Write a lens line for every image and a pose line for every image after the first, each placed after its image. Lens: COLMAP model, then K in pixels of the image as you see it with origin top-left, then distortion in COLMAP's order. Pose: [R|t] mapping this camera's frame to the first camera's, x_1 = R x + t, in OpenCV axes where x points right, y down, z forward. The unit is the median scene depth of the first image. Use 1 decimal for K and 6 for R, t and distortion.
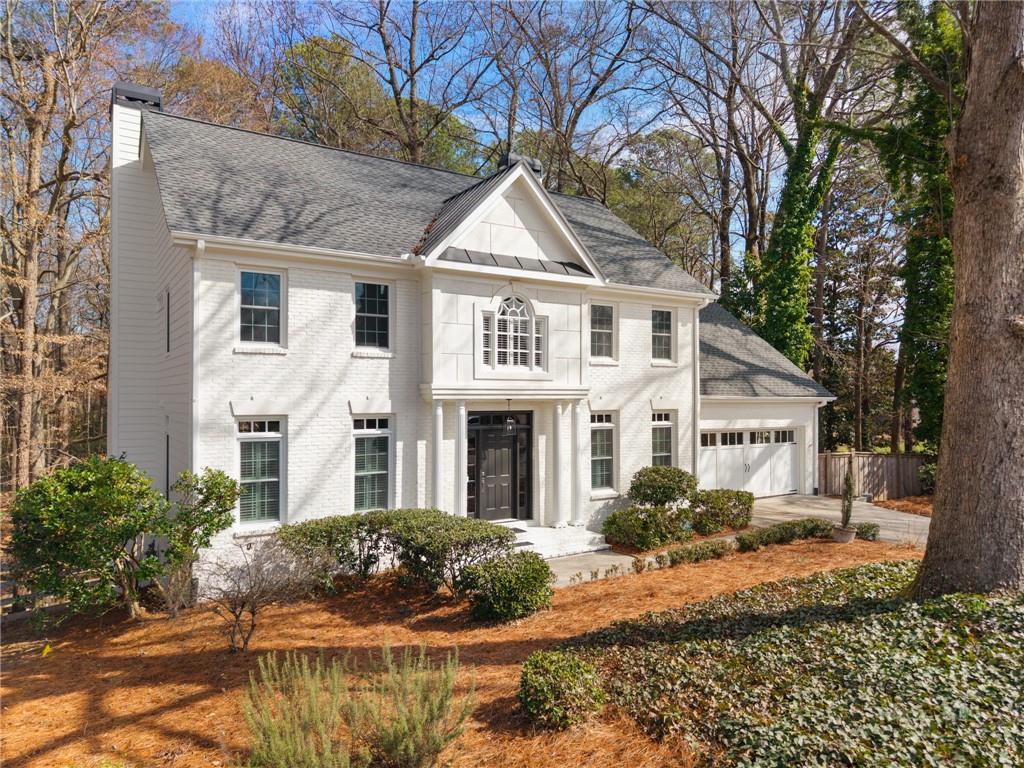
lens RADIAL K [[696.6, 0, 518.3], [0, 696.6, 387.4], [0, 0, 1]] dist [0.011284, -0.009092]
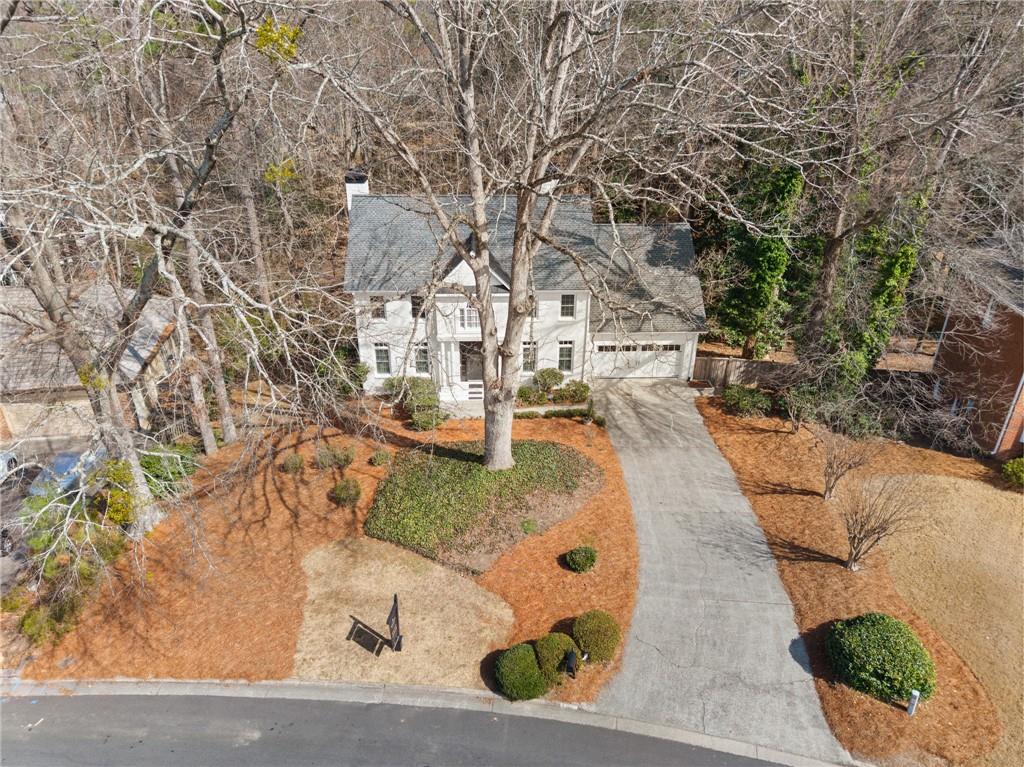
lens RADIAL K [[696.6, 0, 506.8], [0, 696.6, 383.3], [0, 0, 1]] dist [0.011284, -0.009092]
pose [[0.855178, 0.232261, -0.463385, 1.315506], [0.006514, 0.889102, 0.457663, -1.011164], [0.518294, -0.394401, 0.758827, -0.914225]]
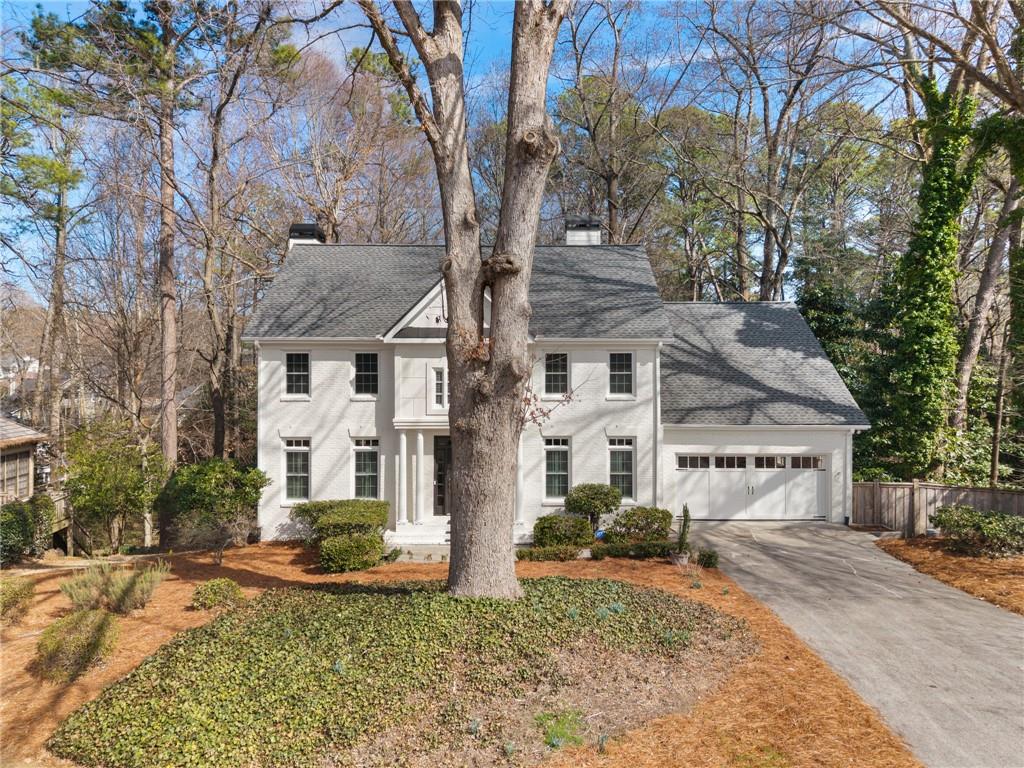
lens RADIAL K [[696.6, 0, 514.7], [0, 696.6, 365.6], [0, 0, 1]] dist [0.011284, -0.009092]
pose [[0.839865, -0.007102, -0.542748, 0.874615], [0.008547, 0.999963, 0.000142, -0.113105], [0.542728, -0.004758, 0.839895, -0.124184]]
